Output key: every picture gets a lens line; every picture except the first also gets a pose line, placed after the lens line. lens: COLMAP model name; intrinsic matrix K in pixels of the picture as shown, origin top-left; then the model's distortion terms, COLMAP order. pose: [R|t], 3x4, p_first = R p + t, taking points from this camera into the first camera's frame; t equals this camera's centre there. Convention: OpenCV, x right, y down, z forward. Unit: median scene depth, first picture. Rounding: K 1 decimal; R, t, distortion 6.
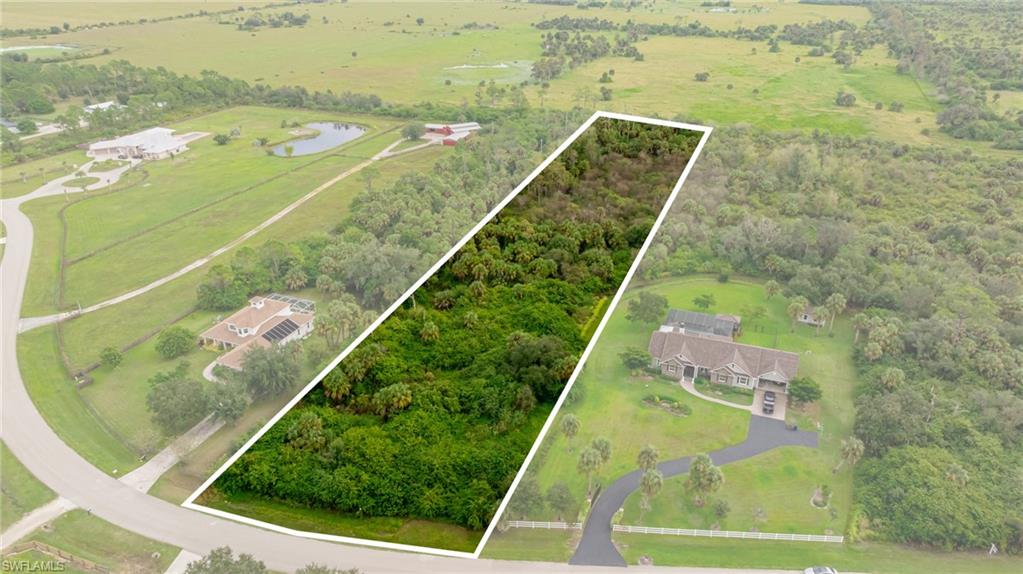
lens RADIAL K [[720.3, 0, 512.8], [0, 720.3, 279.5], [0, 0, 1]] dist [-0.044662, 0.044191]
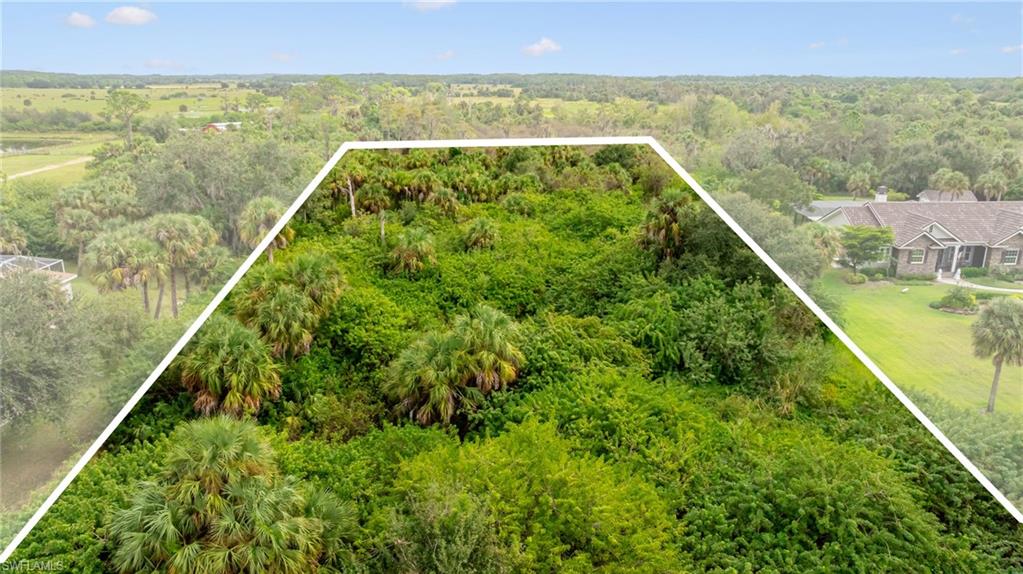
lens RADIAL K [[720.3, 0, 511.2], [0, 720.3, 291.3], [0, 0, 1]] dist [-0.044662, 0.044191]
pose [[0.919362, -0.109332, 0.377917, -0.227638], [0.161069, 0.981013, -0.108025, 0.151141], [-0.358931, 0.160185, 0.919516, 0.629138]]
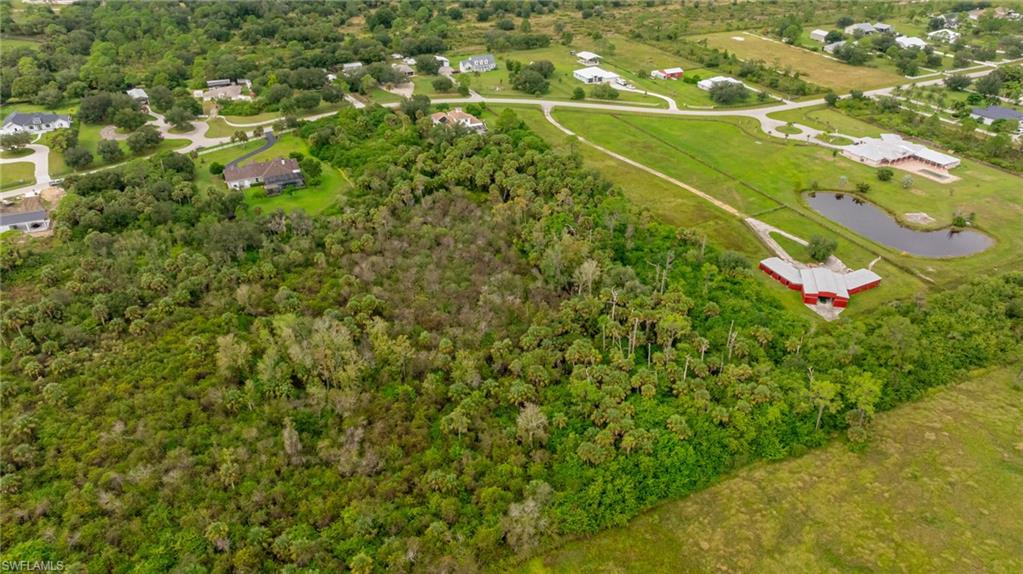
lens RADIAL K [[720.3, 0, 512.8], [0, 720.3, 287.8], [0, 0, 1]] dist [-0.044662, 0.044191]
pose [[-0.681016, 0.374110, -0.629490, 1.184868], [-0.308500, 0.633054, 0.709980, -1.305885], [0.664112, 0.677706, -0.315707, 2.294587]]
